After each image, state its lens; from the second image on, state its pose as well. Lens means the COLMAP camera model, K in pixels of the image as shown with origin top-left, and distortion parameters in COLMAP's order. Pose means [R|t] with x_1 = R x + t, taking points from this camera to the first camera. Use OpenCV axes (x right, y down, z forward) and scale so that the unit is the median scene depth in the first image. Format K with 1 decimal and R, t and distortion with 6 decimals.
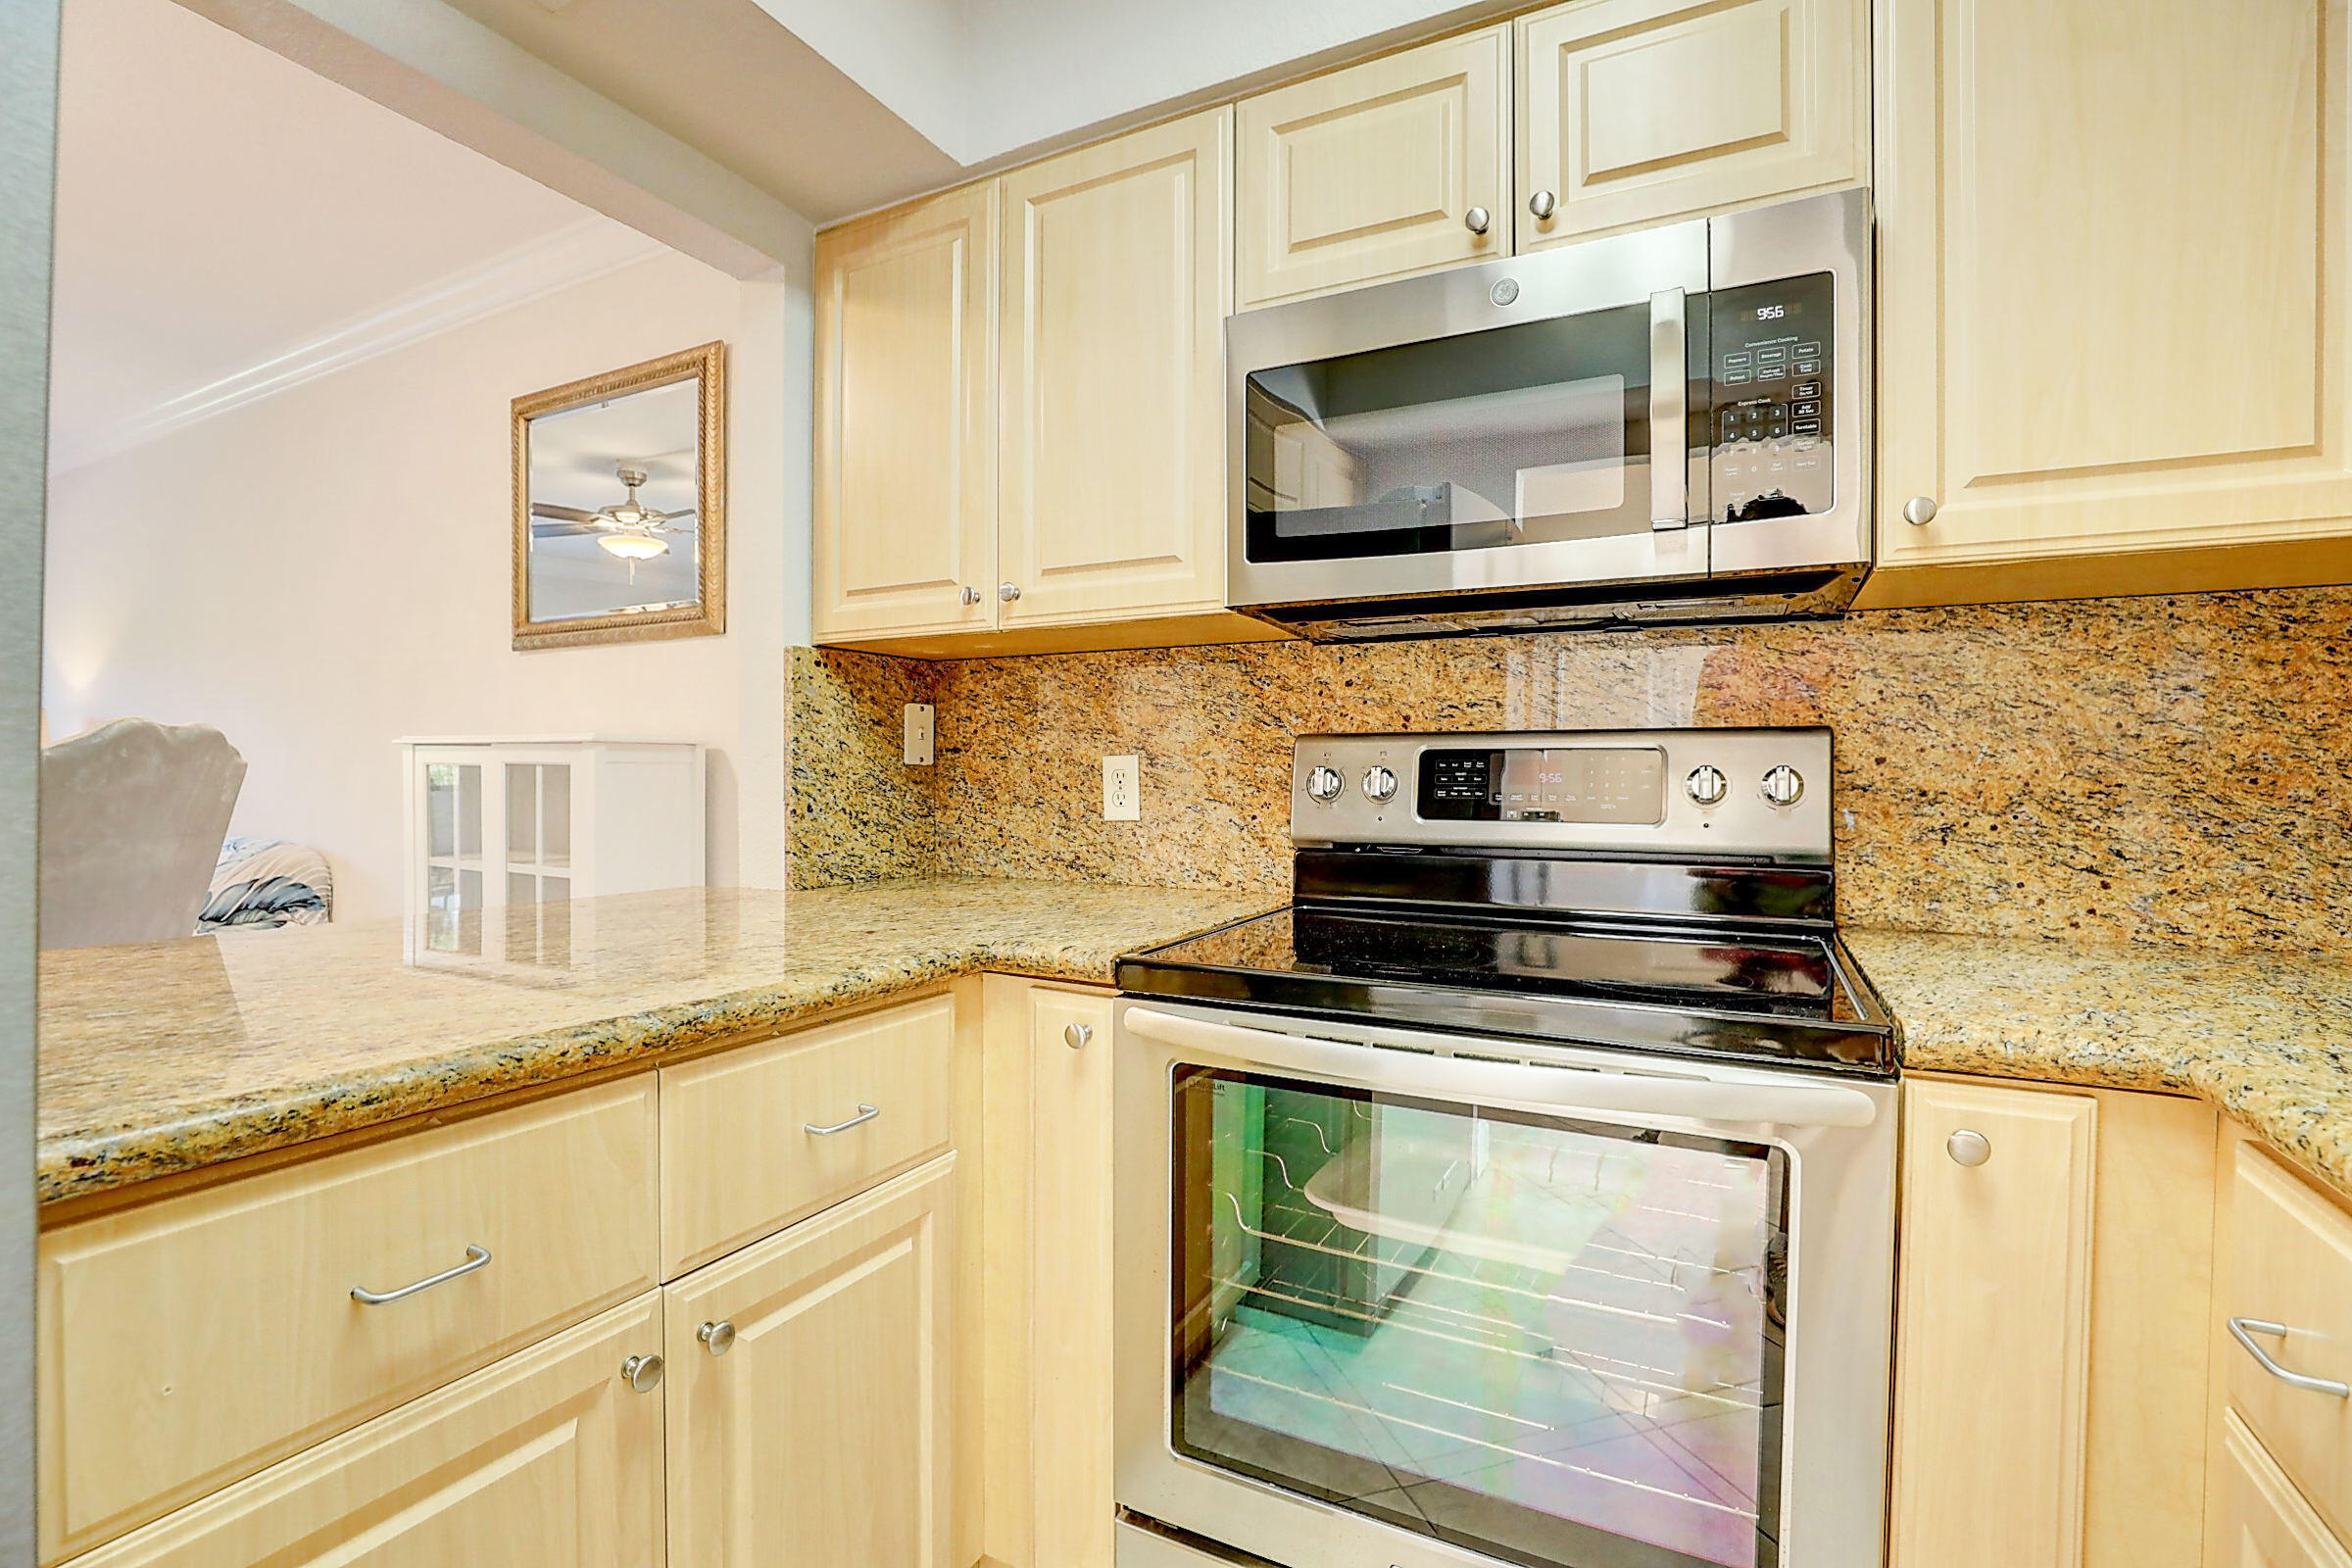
lens RADIAL K [[1068.2, 0, 1165.2], [0, 1068.2, 782.5], [0, 0, 1]] dist [-0.038254, 0.009194]
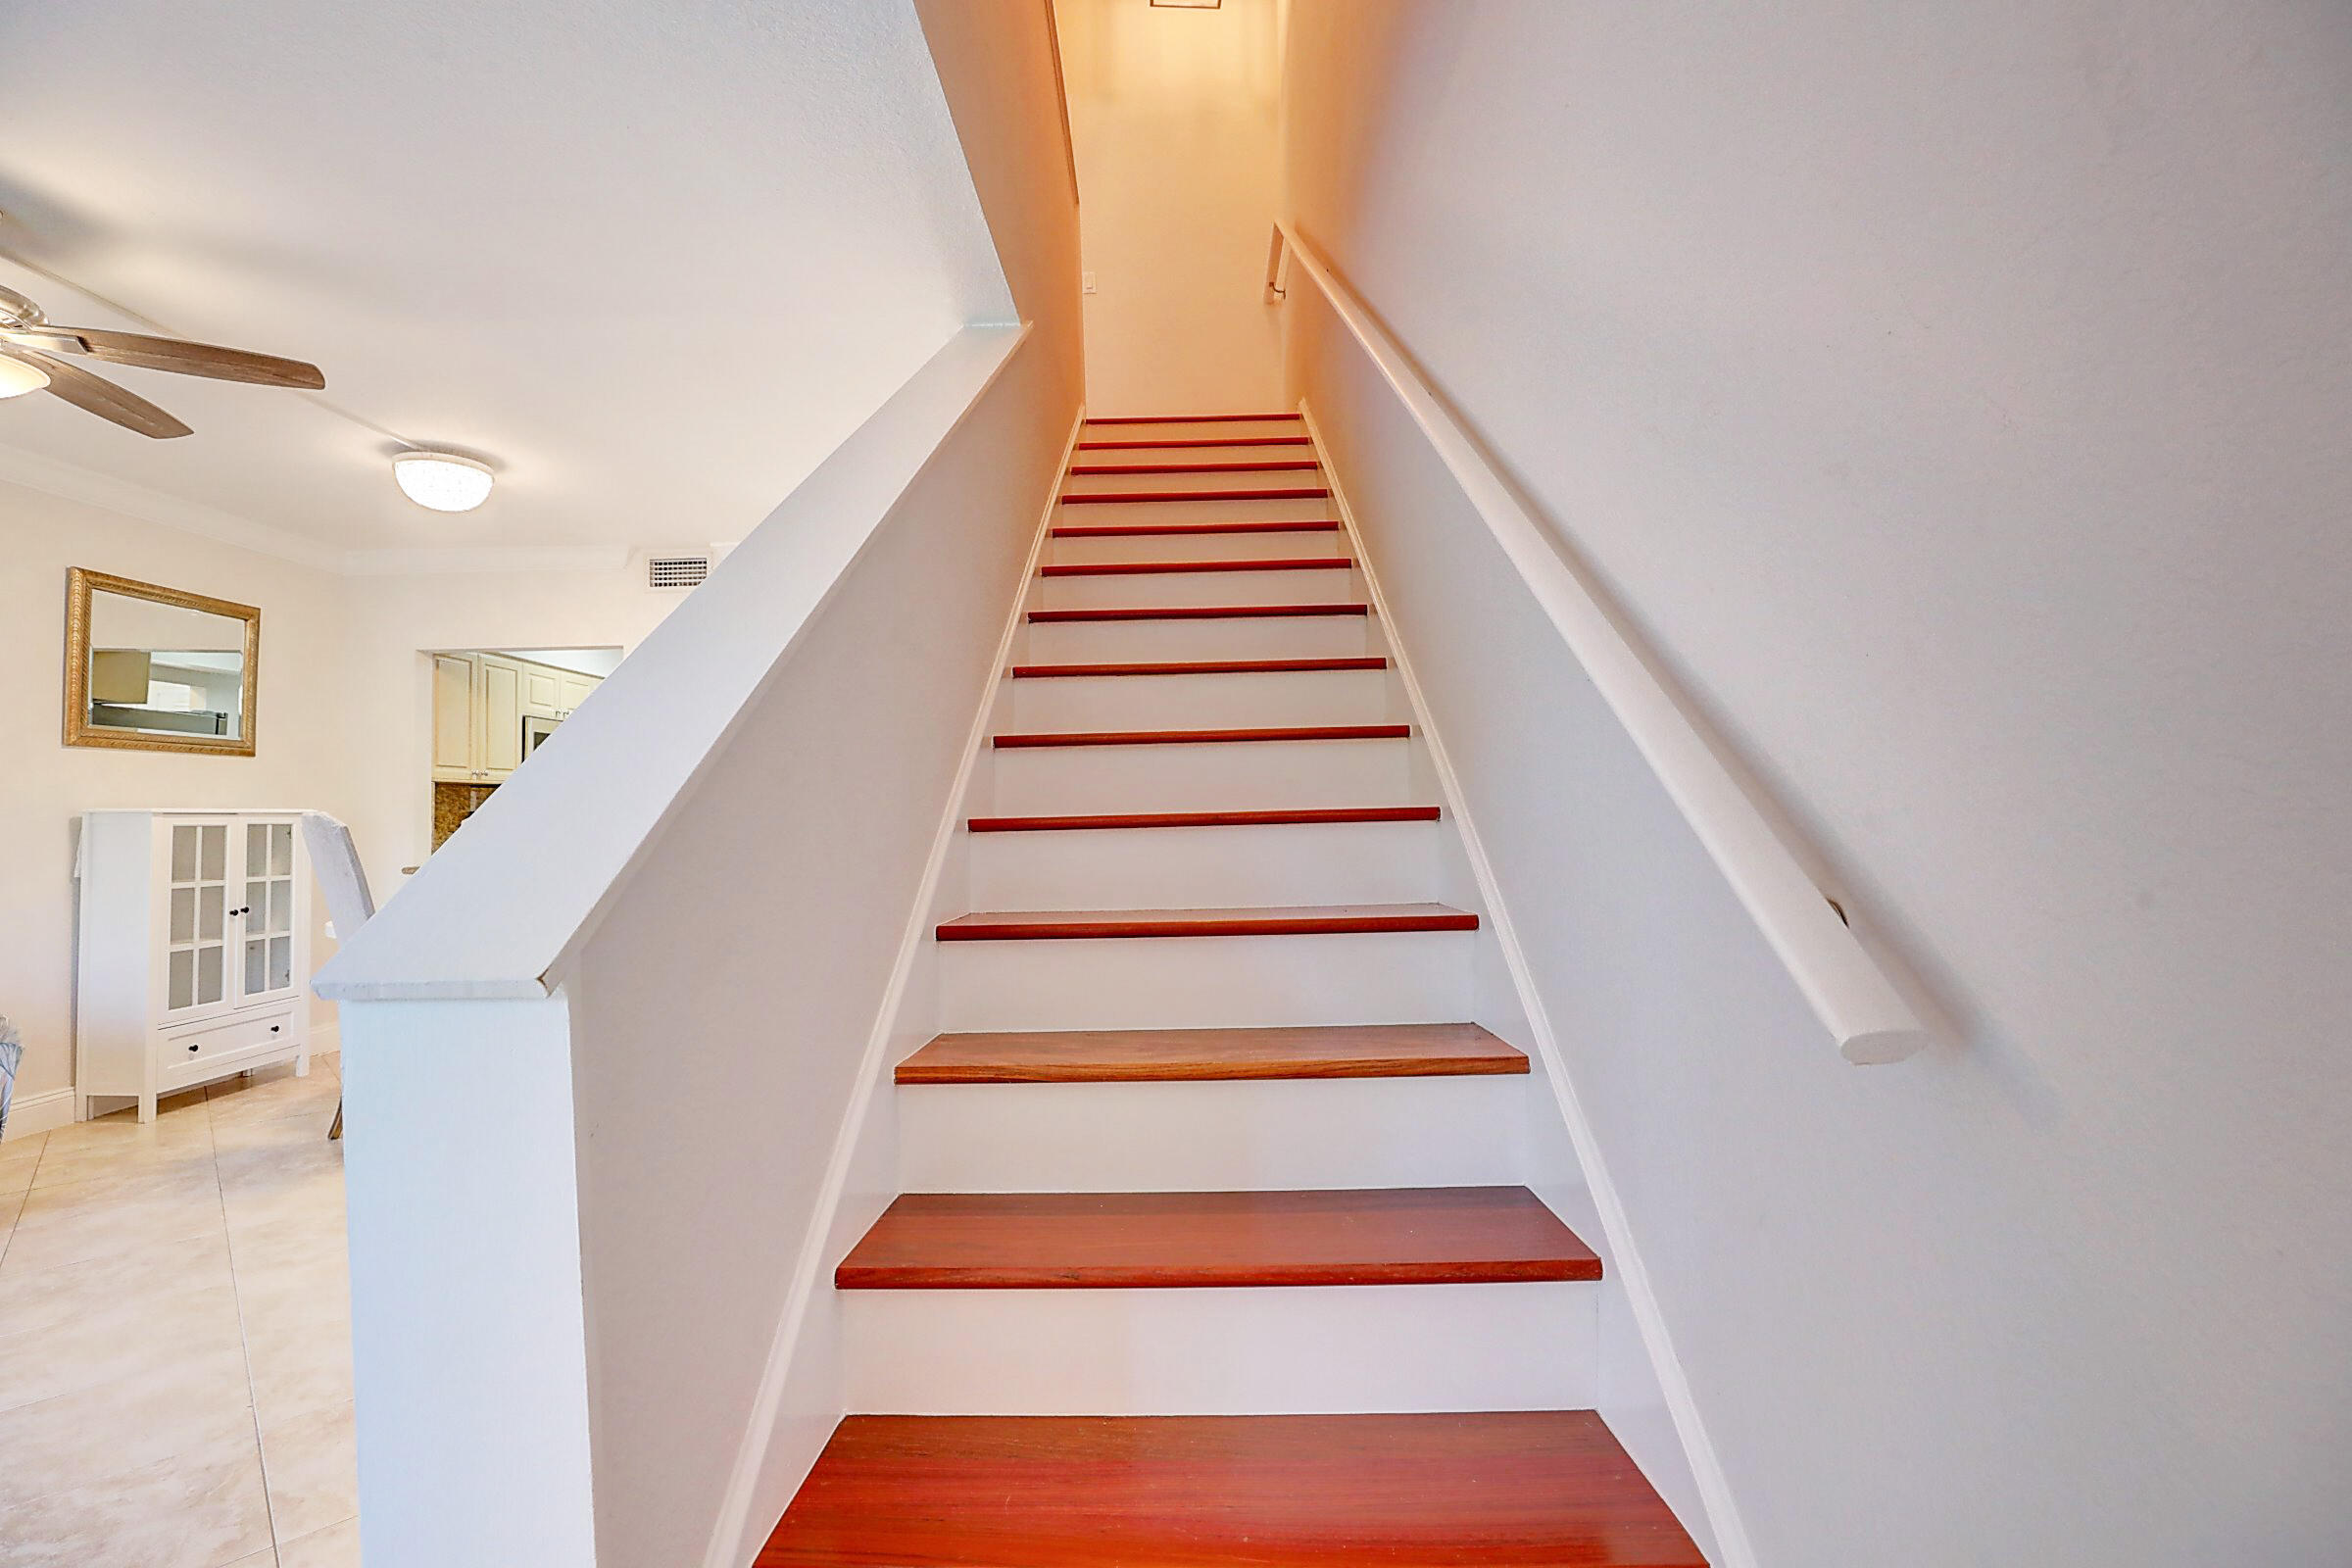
lens RADIAL K [[1068.2, 0, 1169.1], [0, 1068.2, 783.8], [0, 0, 1]] dist [-0.038254, 0.009194]
pose [[-0.451506, 0.017632, 0.892094, -5.104430], [0.013099, 0.999828, -0.013132, -0.075729], [-0.892172, 0.005756, -0.451659, 0.651480]]
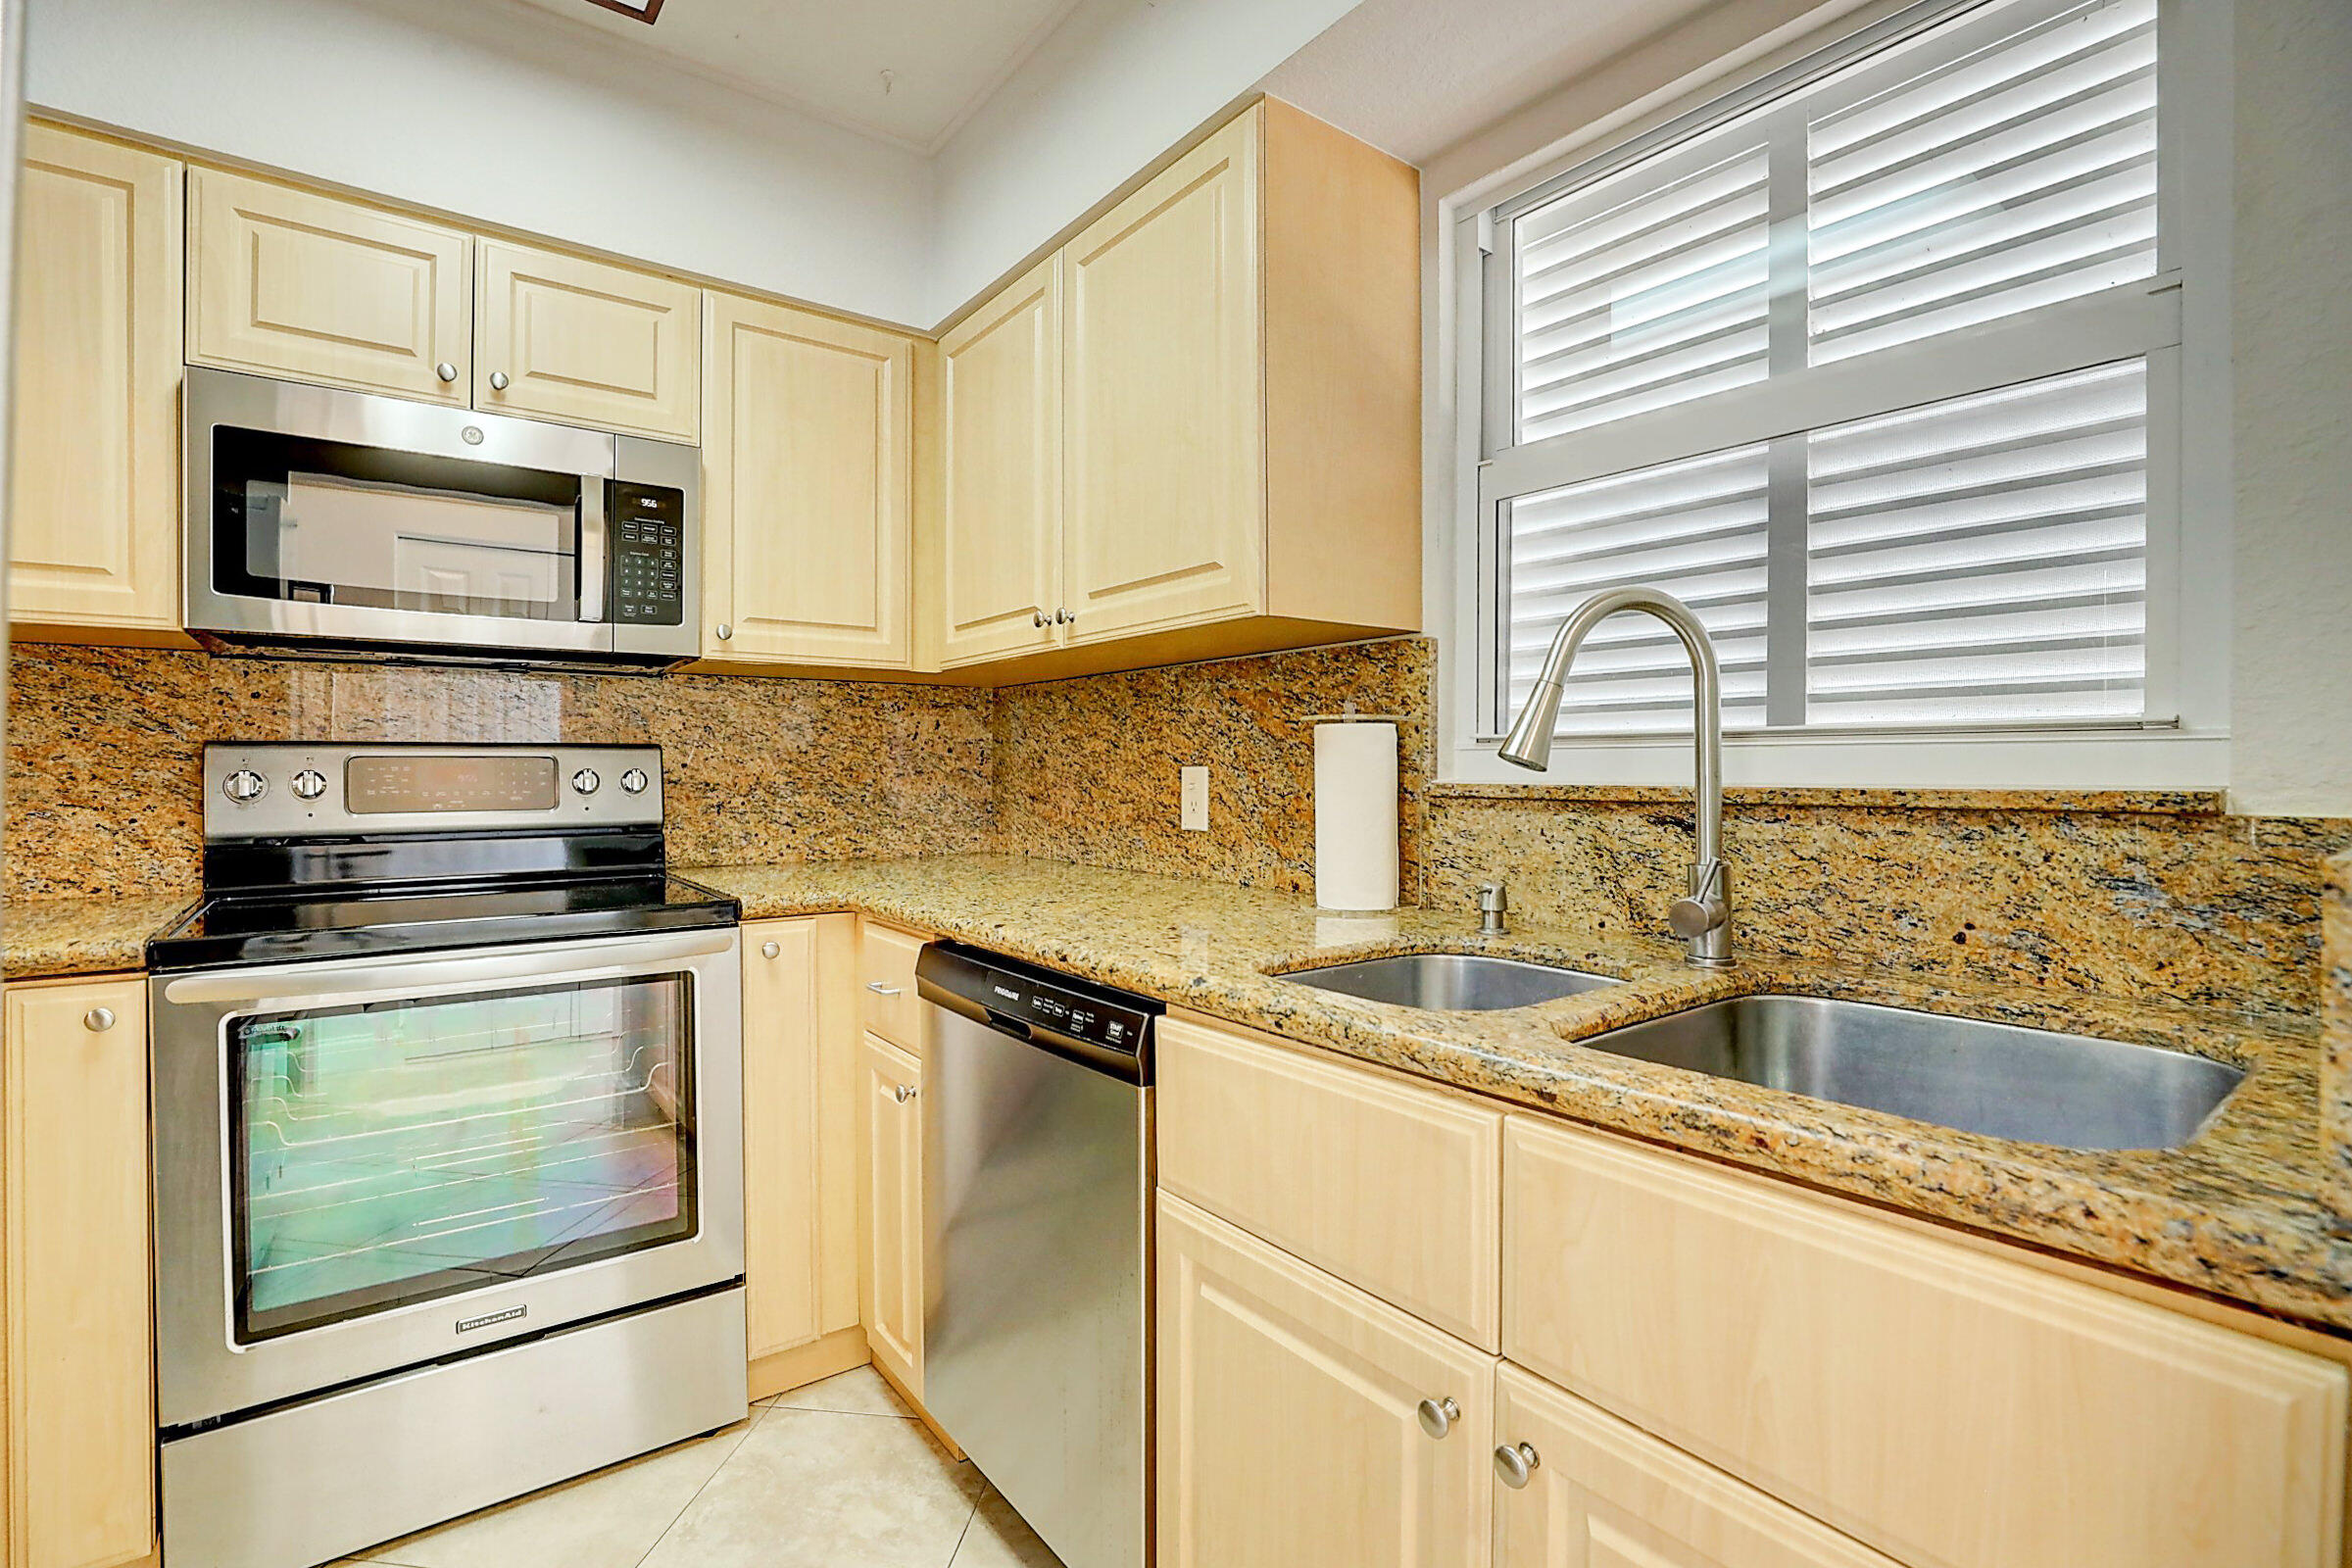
lens RADIAL K [[1068.2, 0, 1156.5], [0, 1068.2, 778.2], [0, 0, 1]] dist [-0.038254, 0.009194]
pose [[0.431338, -0.012859, 0.902099, -0.489890], [0.011607, 0.999895, 0.008703, -0.006594], [-0.902116, 0.006717, 0.431442, -0.377062]]
